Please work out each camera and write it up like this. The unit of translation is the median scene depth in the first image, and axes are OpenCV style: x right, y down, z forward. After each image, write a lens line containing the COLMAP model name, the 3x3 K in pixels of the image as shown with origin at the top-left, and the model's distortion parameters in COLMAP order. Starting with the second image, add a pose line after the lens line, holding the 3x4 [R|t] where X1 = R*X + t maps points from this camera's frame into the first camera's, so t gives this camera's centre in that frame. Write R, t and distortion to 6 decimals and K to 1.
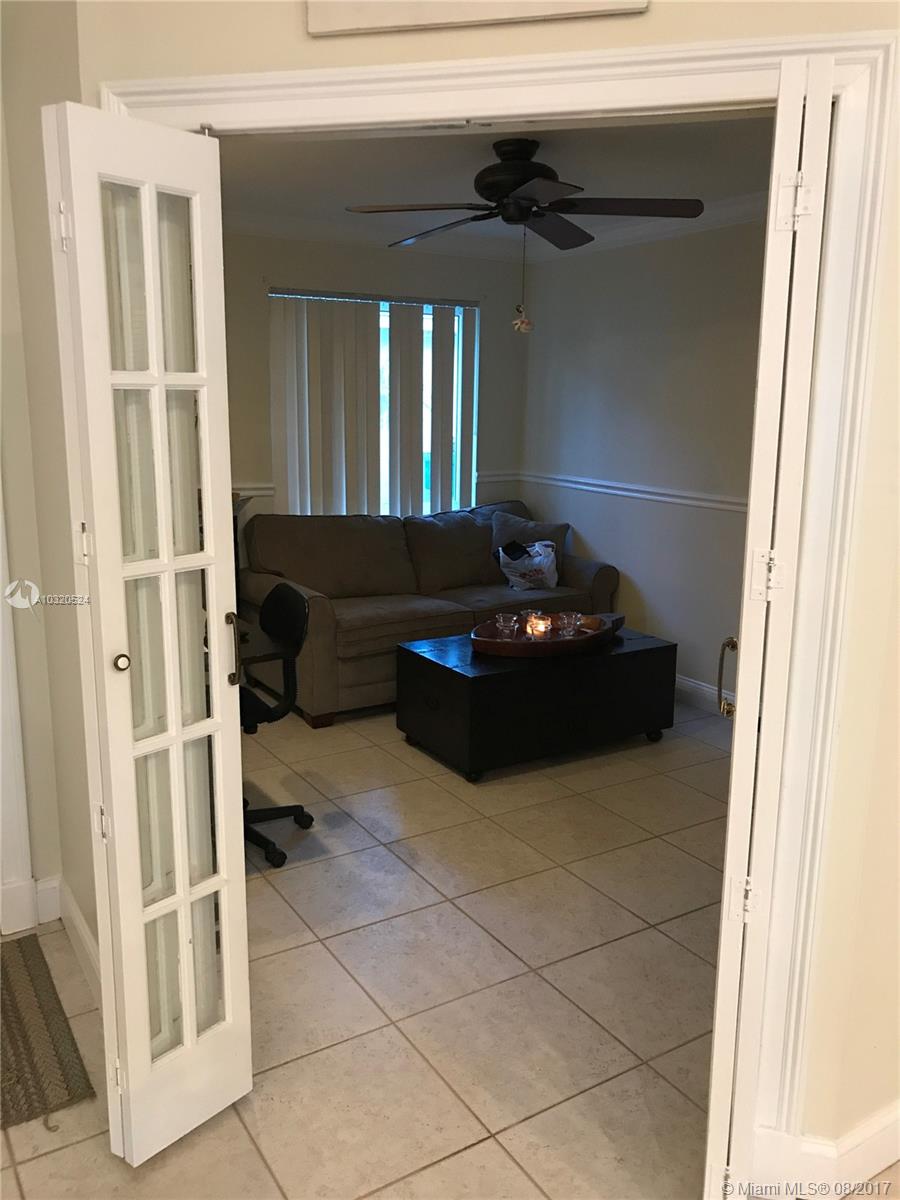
lens RADIAL K [[975.9, 0, 449.4], [0, 975.9, 600.6], [0, 0, 1]] dist [0.010311, -0.019259]
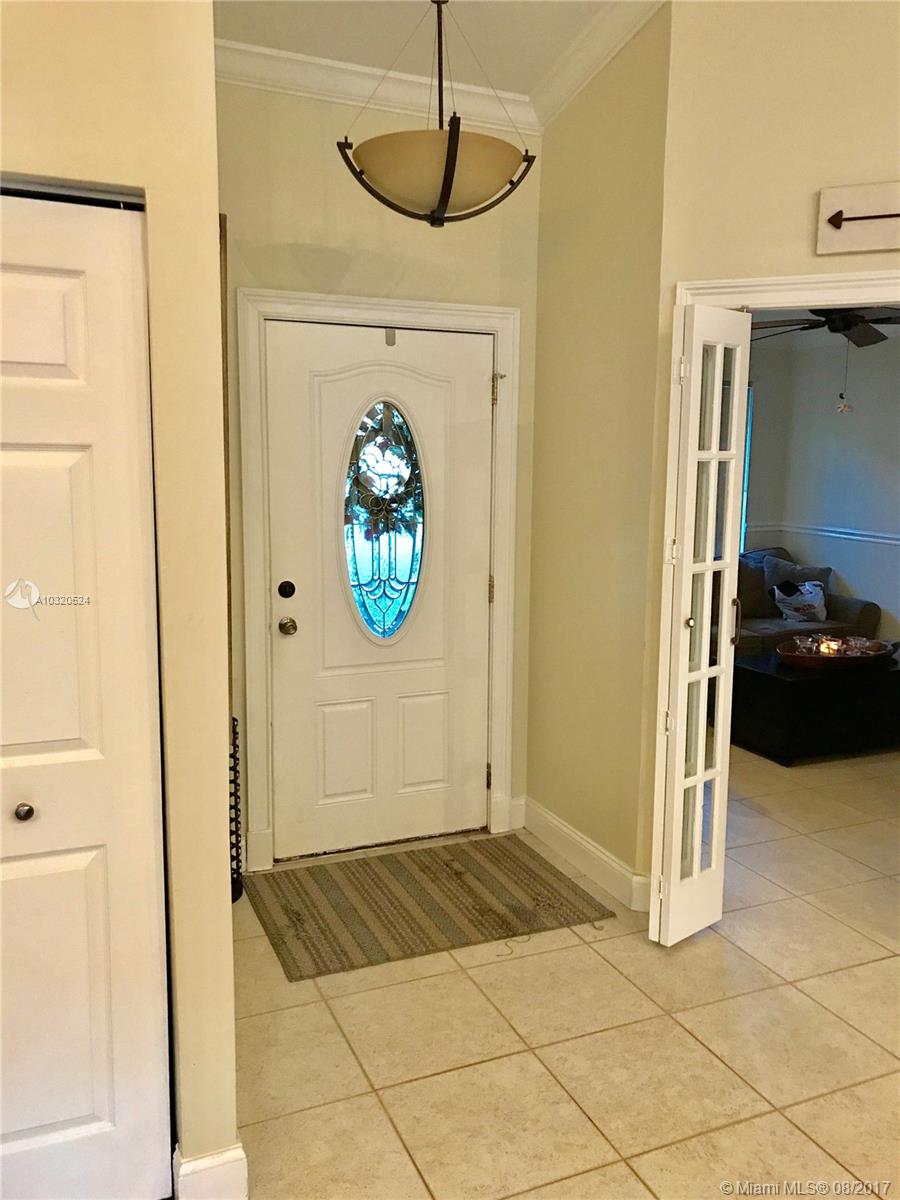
lens RADIAL K [[975.9, 0, 450.5], [0, 975.9, 597.5], [0, 0, 1]] dist [0.010311, -0.019259]
pose [[0.988130, 0.022084, -0.152023, -0.259285], [-0.031450, 0.997734, -0.059485, 0.070550], [0.150364, 0.063560, 0.986585, -0.380139]]
